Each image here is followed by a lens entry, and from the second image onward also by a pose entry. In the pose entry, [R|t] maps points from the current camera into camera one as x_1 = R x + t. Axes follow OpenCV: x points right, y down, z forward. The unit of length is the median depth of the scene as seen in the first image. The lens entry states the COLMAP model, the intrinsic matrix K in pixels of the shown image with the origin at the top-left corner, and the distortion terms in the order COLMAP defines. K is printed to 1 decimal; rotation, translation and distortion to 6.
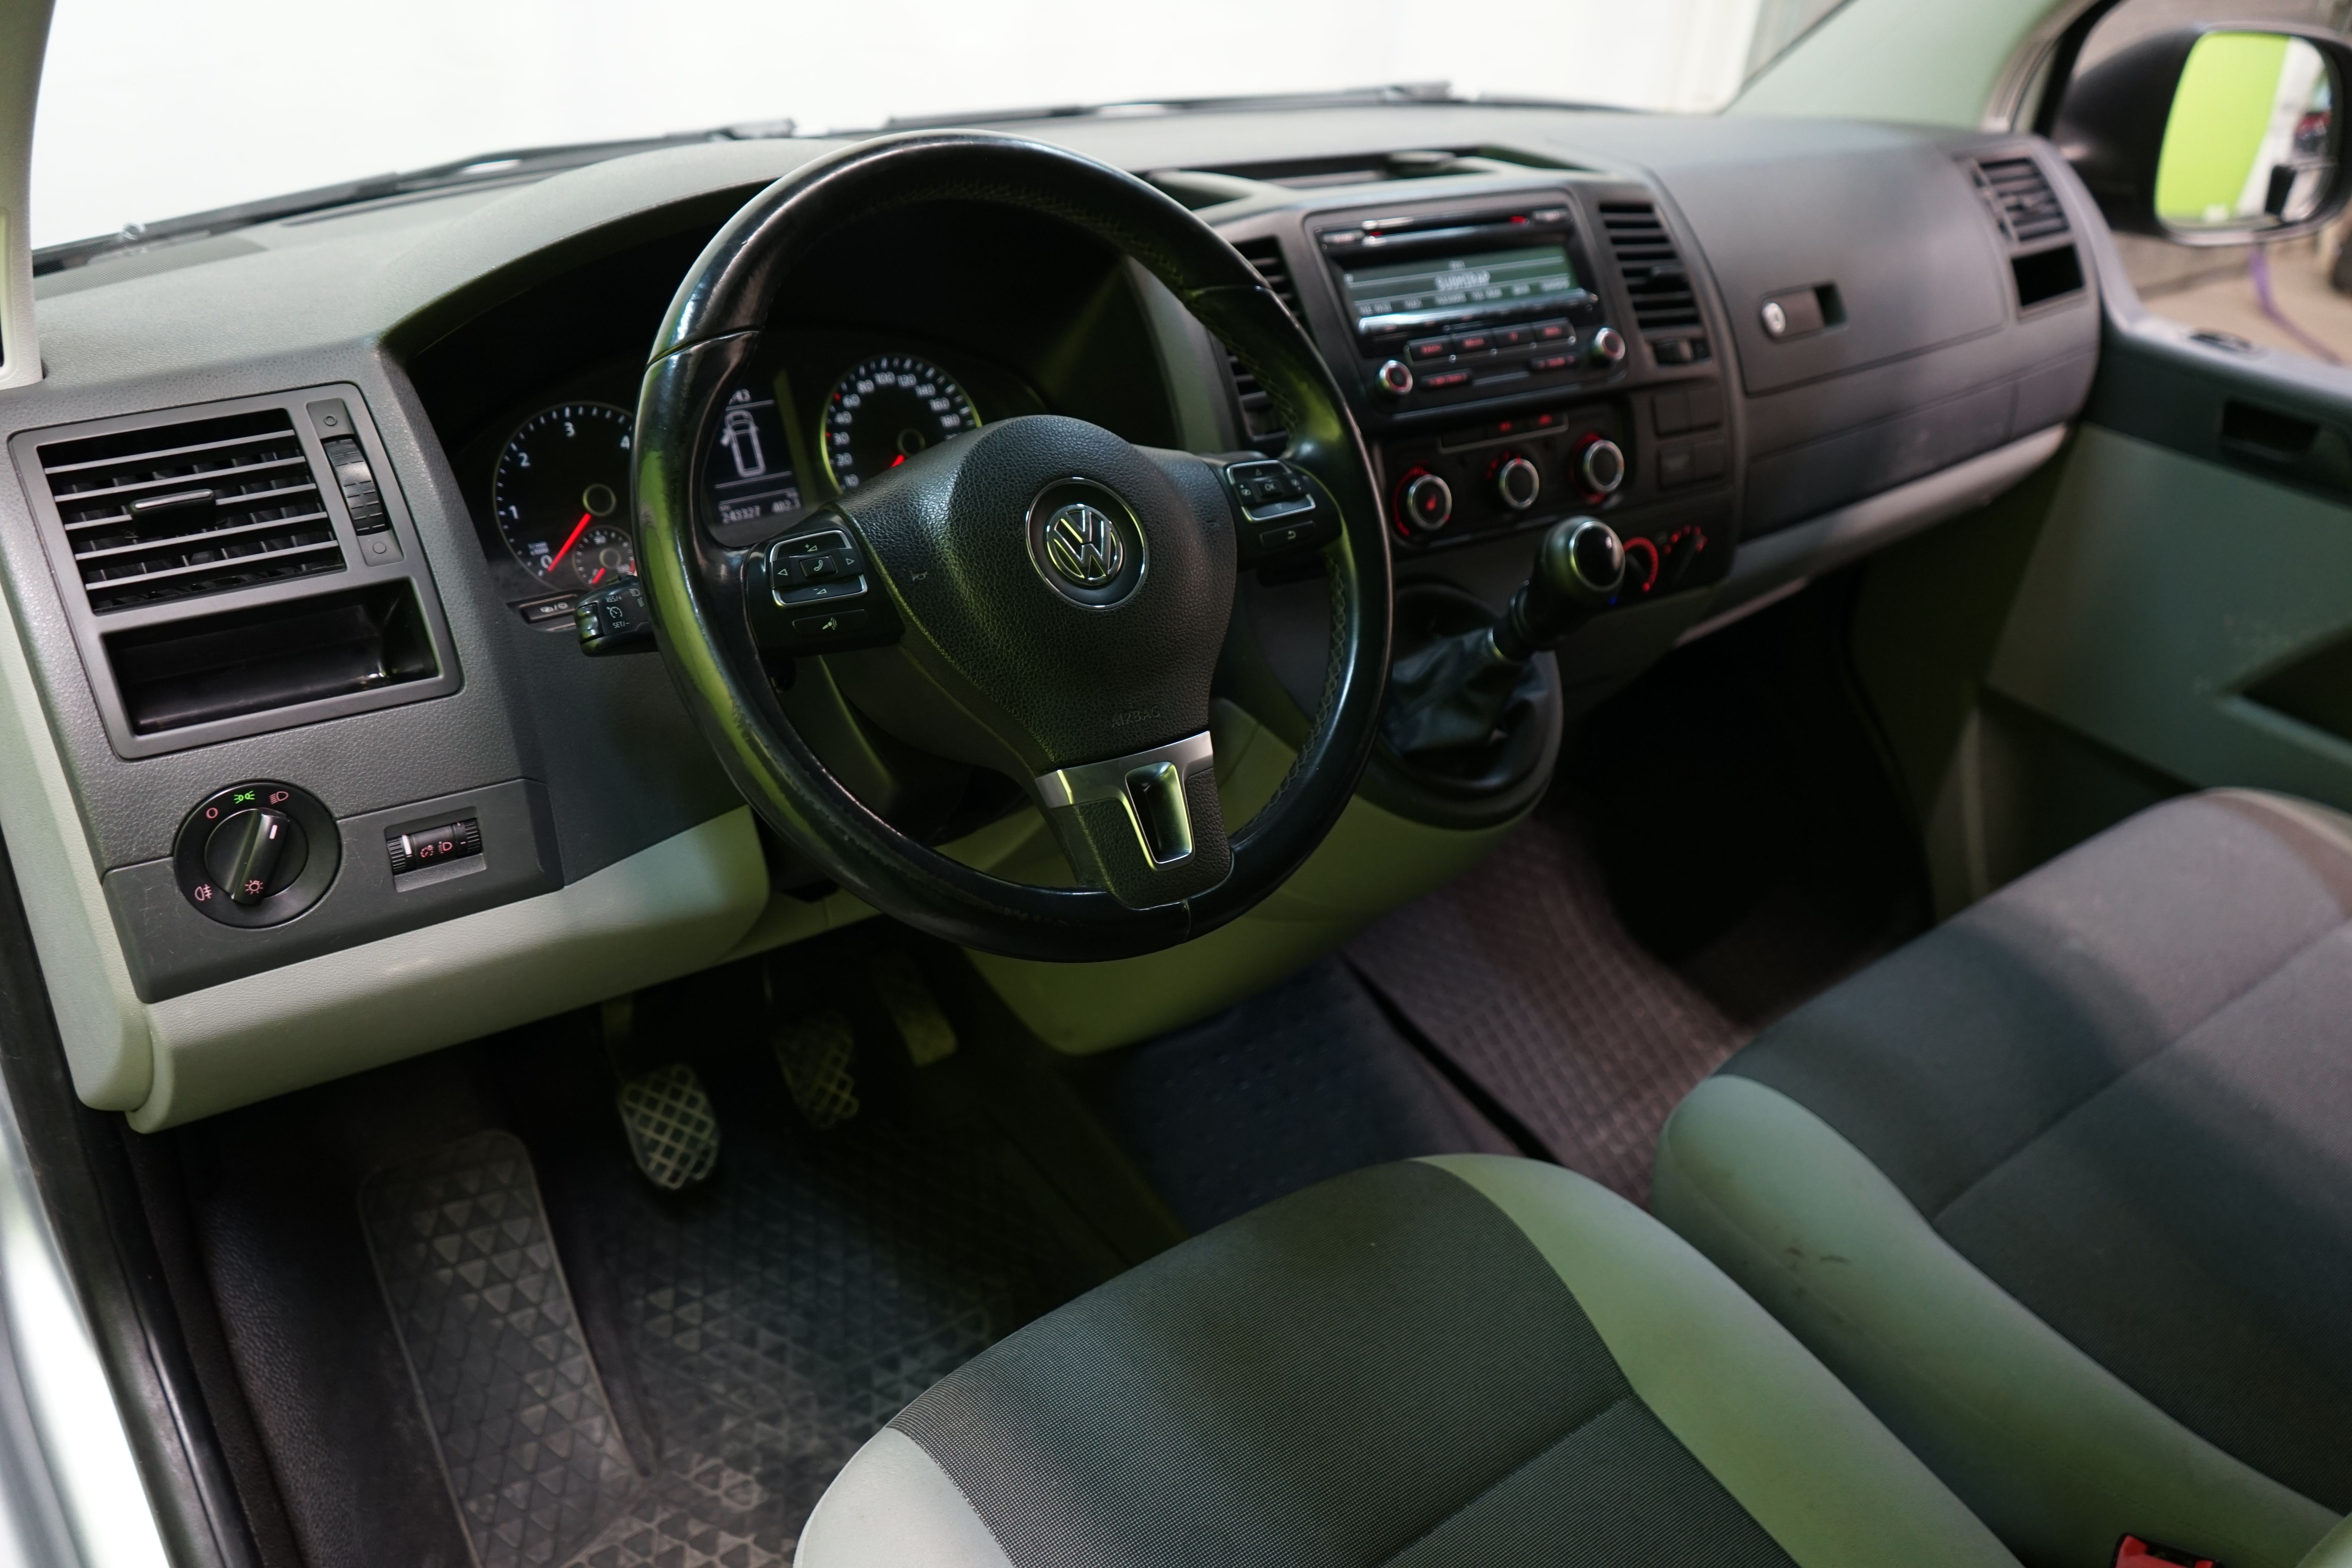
lens RADIAL K [[1902.9, 0, 1174.6], [0, 1902.9, 790.3], [0, 0, 1]] dist [-0.009957, -0.011085]
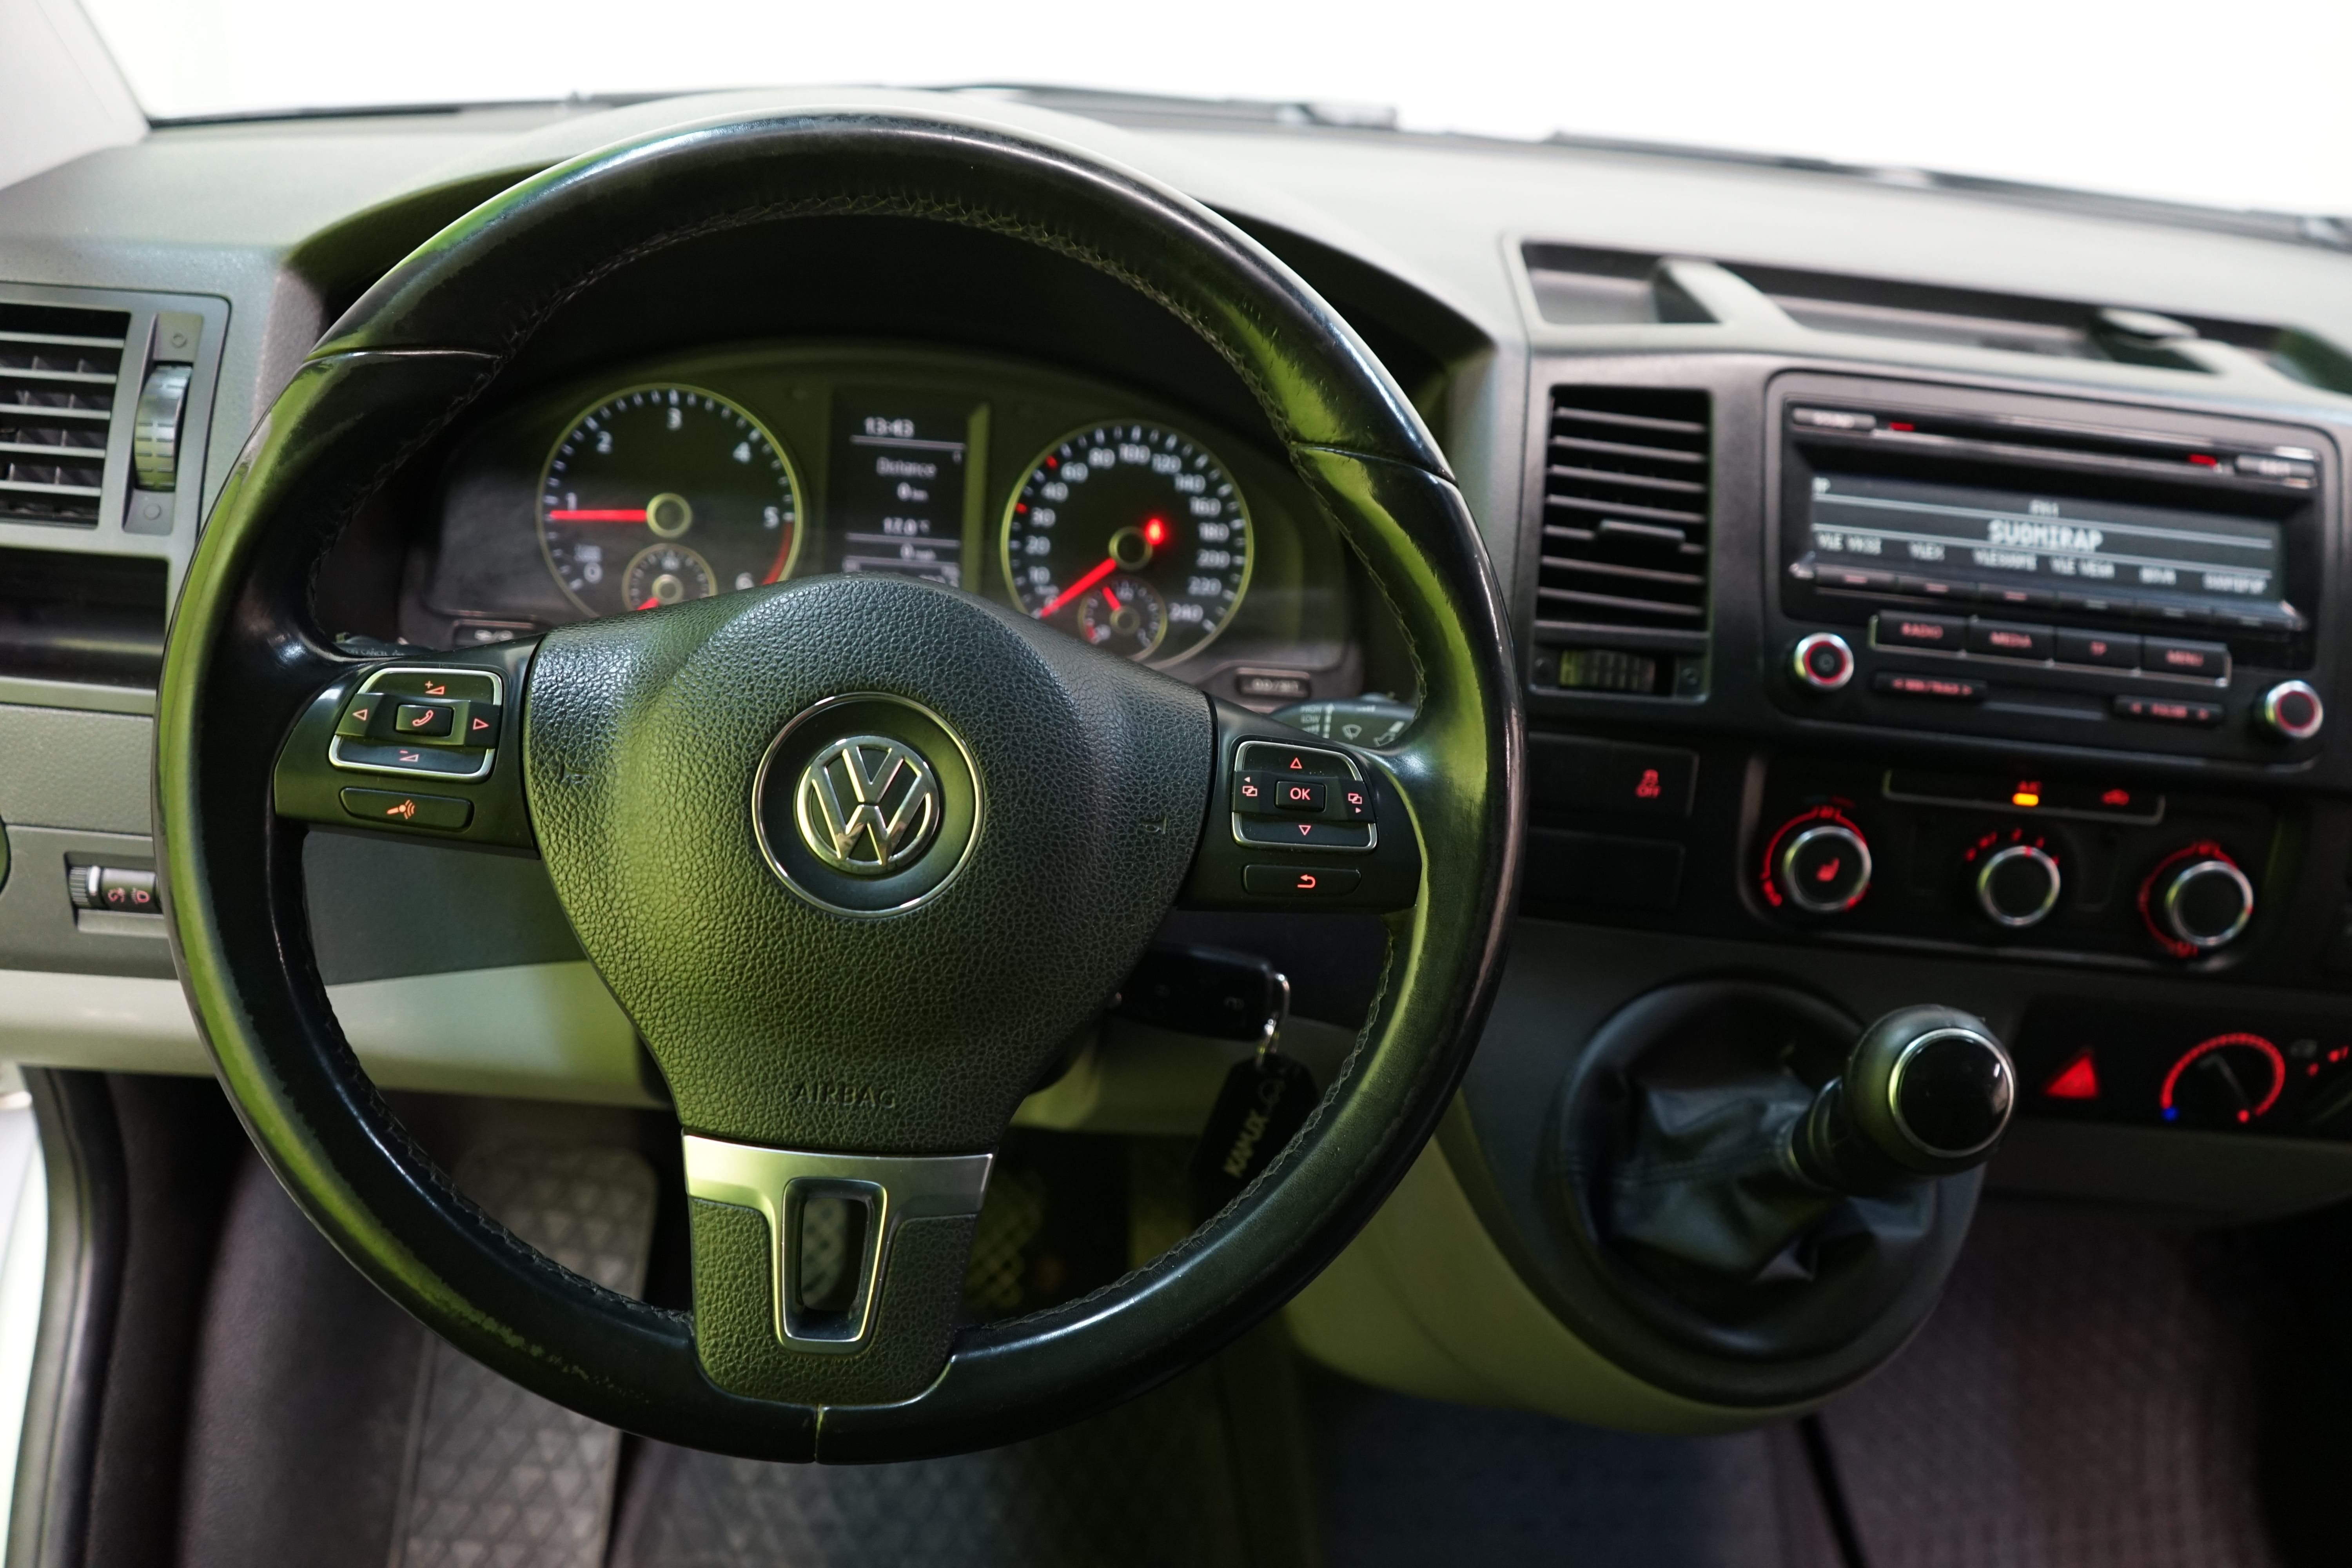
lens RADIAL K [[1902.9, 0, 1179.4], [0, 1902.9, 785.9], [0, 0, 1]] dist [-0.009957, -0.011085]
pose [[0.832623, 0.327030, -0.446979, 0.225793], [-0.325729, 0.941870, 0.082353, -0.159973], [0.447927, 0.077025, 0.890746, 0.363719]]
